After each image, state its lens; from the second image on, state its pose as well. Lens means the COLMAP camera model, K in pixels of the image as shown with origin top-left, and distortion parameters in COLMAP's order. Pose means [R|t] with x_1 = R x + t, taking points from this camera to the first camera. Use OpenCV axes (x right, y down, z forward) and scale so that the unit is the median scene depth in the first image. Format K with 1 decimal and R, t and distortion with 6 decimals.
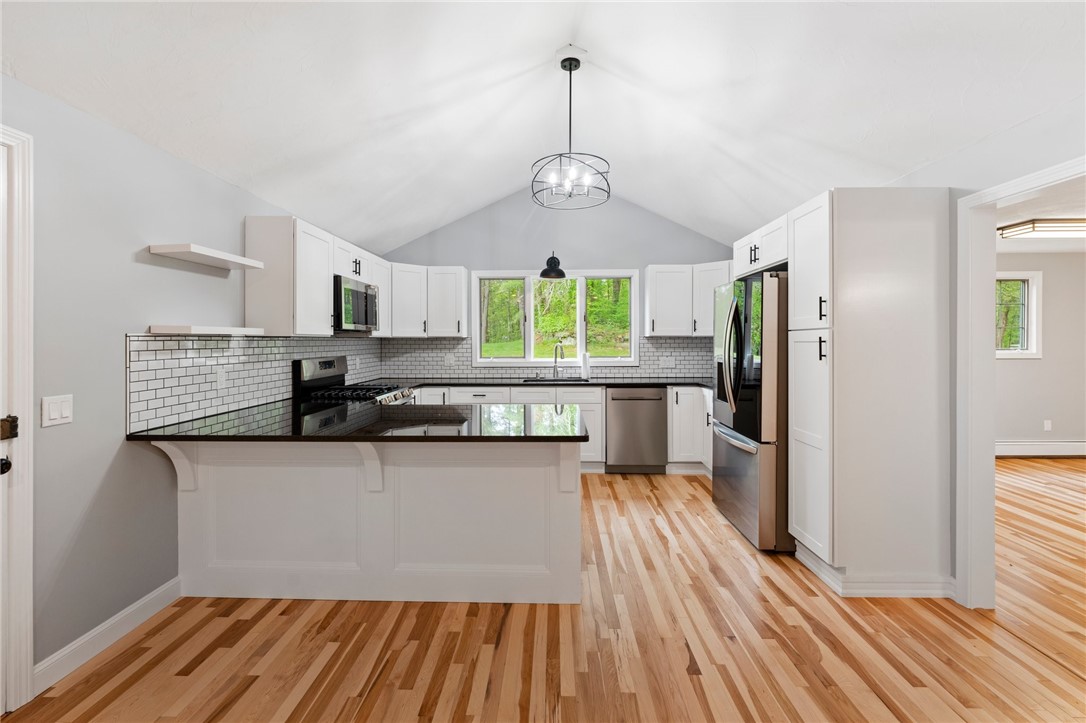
lens RADIAL K [[488.9, 0, 542.7], [0, 488.9, 338.5], [0, 0, 1]] dist [0.000301, 0.000510]
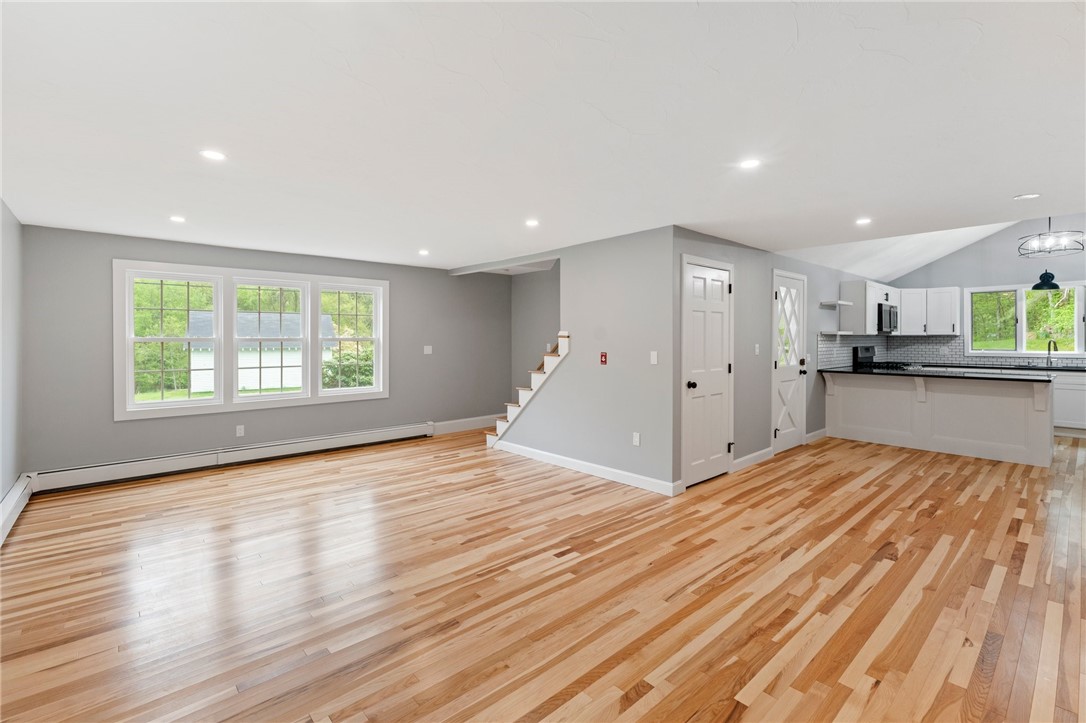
lens RADIAL K [[488.9, 0, 542.7], [0, 488.9, 338.5], [0, 0, 1]] dist [0.000301, 0.000510]
pose [[0.683062, 0.000244, -0.730360, 0.067496], [0.001453, 0.999998, 0.001694, 0.003465], [0.730359, -0.002218, 0.683060, -1.034874]]
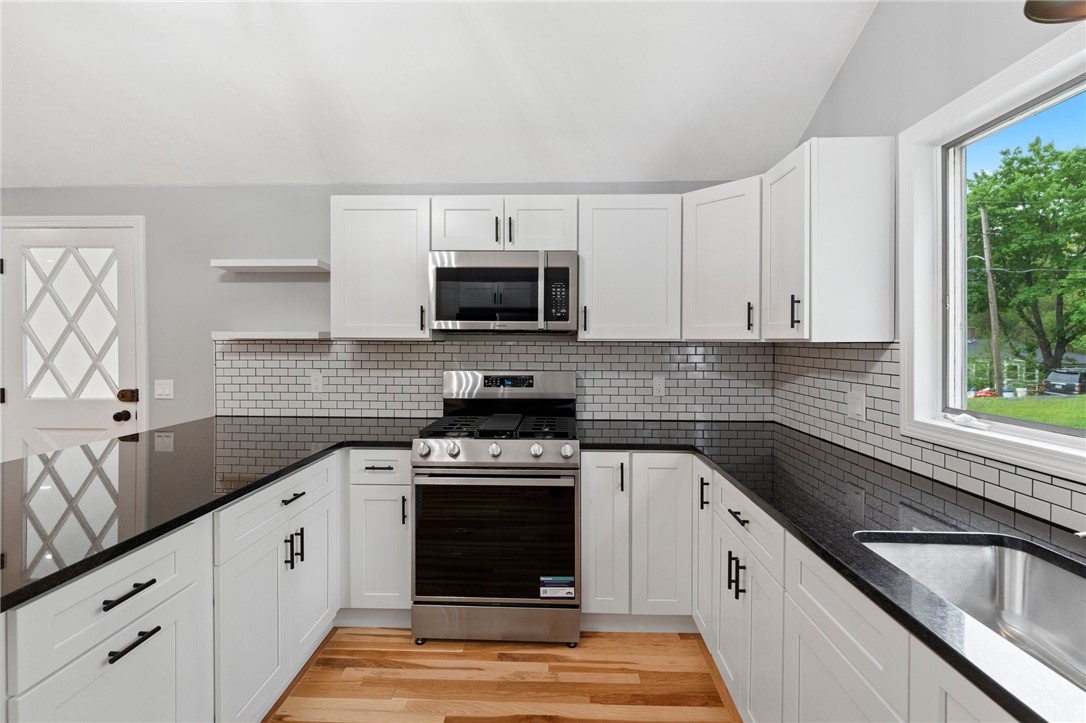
lens RADIAL K [[488.9, 0, 542.7], [0, 488.9, 338.5], [0, 0, 1]] dist [0.000301, 0.000510]
pose [[-0.012584, -0.003386, -0.999915, 0.214768], [-0.001762, 0.999993, -0.003365, -0.003511], [0.999919, 0.001719, -0.012590, 0.921778]]
